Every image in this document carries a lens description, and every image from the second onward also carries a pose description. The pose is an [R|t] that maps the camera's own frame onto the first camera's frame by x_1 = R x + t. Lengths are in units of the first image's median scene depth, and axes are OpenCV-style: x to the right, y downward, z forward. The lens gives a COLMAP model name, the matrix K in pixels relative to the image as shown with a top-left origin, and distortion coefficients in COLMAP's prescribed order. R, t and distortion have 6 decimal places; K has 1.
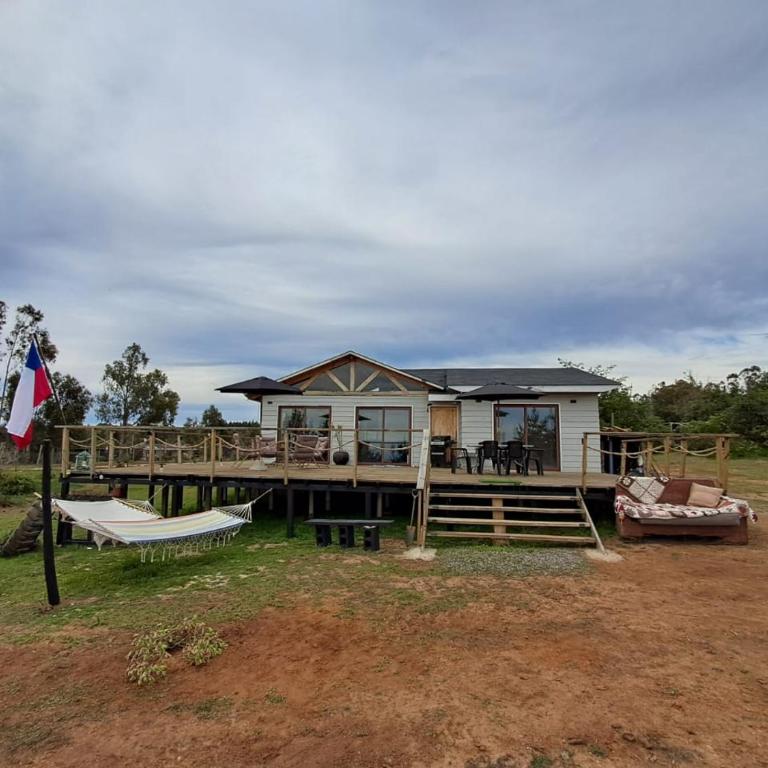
lens RADIAL K [[467.1, 0, 378.9], [0, 467.1, 381.8], [0, 0, 1]] dist [0.004819, 0.000243]
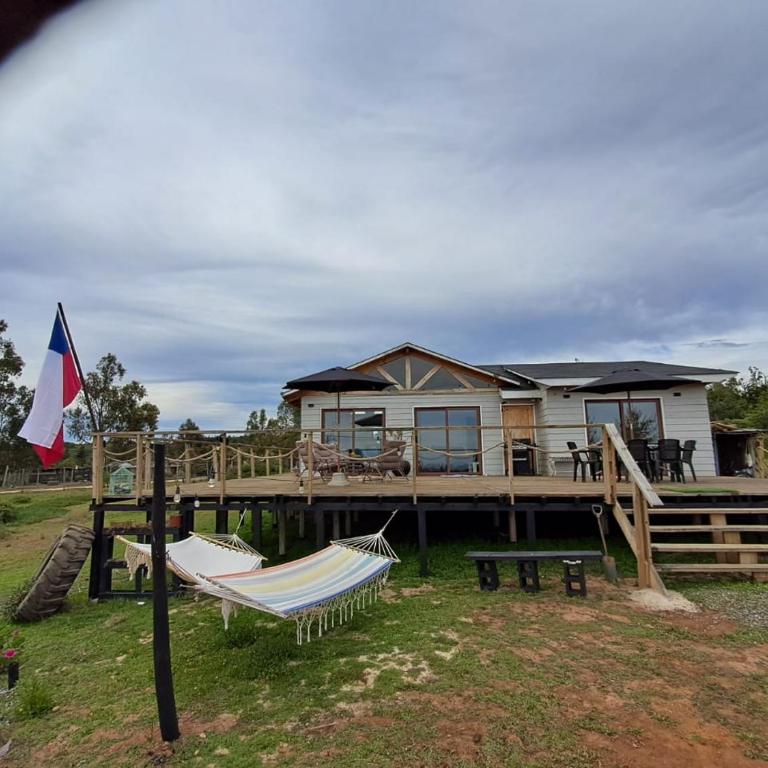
lens RADIAL K [[467.1, 0, 378.9], [0, 467.1, 381.8], [0, 0, 1]] dist [0.004819, 0.000243]
pose [[0.998123, -0.018675, 0.058322, -0.164072], [0.020011, 0.999548, -0.022414, 0.023736], [-0.057877, 0.023539, 0.998046, 0.146339]]
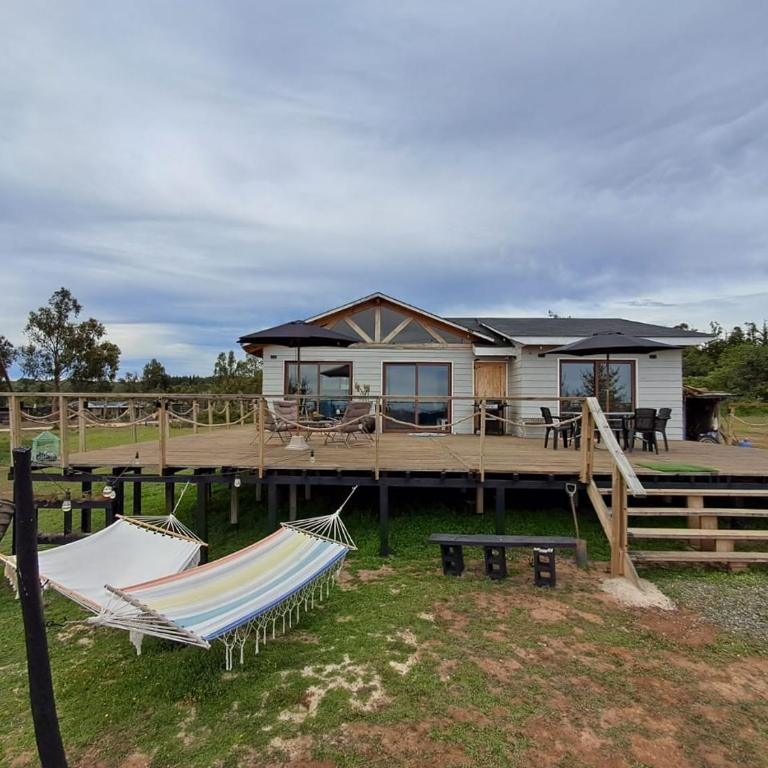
lens RADIAL K [[467.1, 0, 378.9], [0, 467.1, 381.8], [0, 0, 1]] dist [0.004819, 0.000243]
pose [[0.993196, -0.002672, 0.116426, -0.152463], [-0.008722, 0.995222, 0.097245, 0.008309], [-0.116129, -0.097599, 0.988427, 0.193577]]
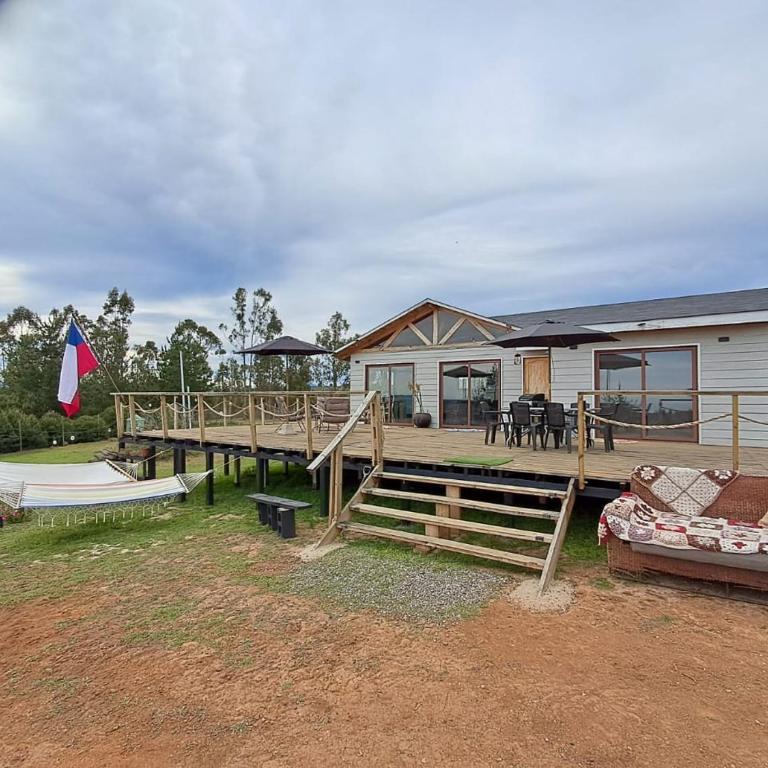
lens RADIAL K [[467.1, 0, 378.9], [0, 467.1, 381.8], [0, 0, 1]] dist [0.004819, 0.000243]
pose [[0.892295, -0.028625, -0.450544, 0.245020], [0.071032, 0.994459, 0.077495, 0.014410], [0.445829, -0.101152, 0.889385, 0.167799]]
